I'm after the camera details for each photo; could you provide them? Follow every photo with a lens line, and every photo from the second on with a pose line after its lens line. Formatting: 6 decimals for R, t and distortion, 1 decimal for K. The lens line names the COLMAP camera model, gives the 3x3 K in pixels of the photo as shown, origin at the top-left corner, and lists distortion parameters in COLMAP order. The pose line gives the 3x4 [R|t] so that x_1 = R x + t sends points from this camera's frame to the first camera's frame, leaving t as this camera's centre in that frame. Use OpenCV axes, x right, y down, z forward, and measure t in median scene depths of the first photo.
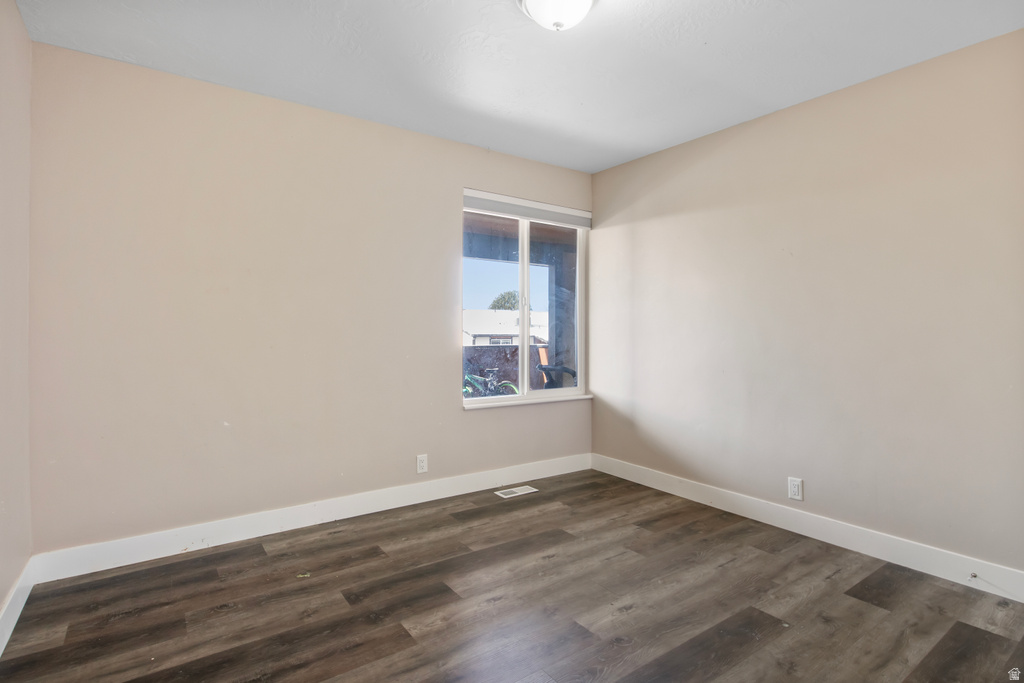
lens RADIAL K [[513.1, 0, 507.9], [0, 513.1, 338.8], [0, 0, 1]] dist [-0.003805, -0.002284]
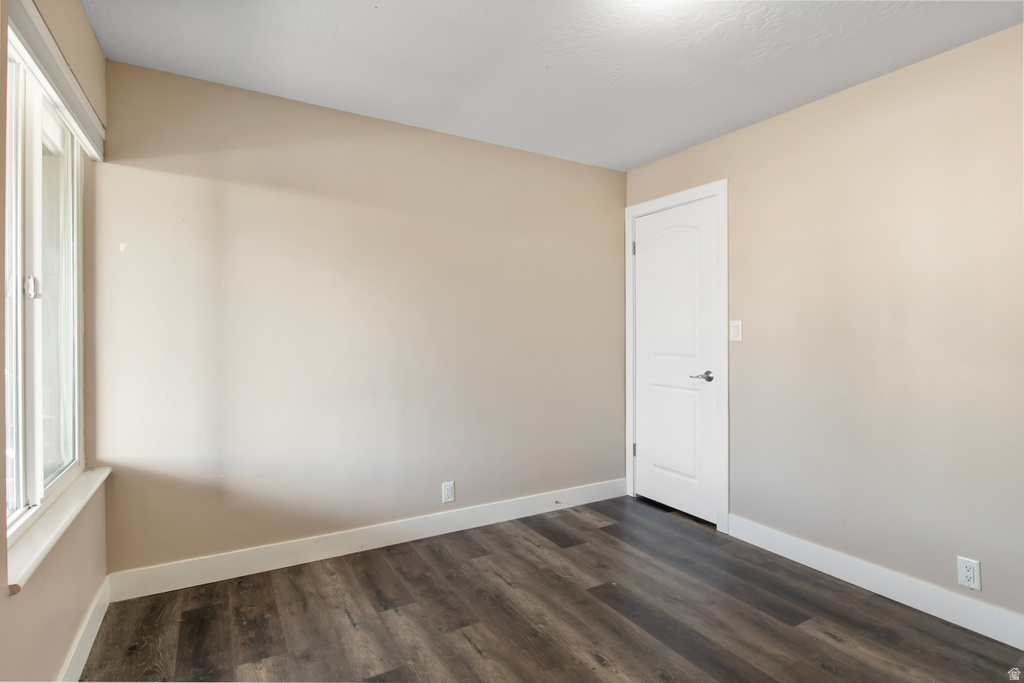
lens RADIAL K [[513.1, 0, 509.2], [0, 513.1, 335.9], [0, 0, 1]] dist [-0.003805, -0.002284]
pose [[0.080585, -0.014777, 0.996638, -0.522893], [0.010935, 0.999843, 0.013940, -0.050650], [-0.996688, 0.009775, 0.080734, 0.828597]]
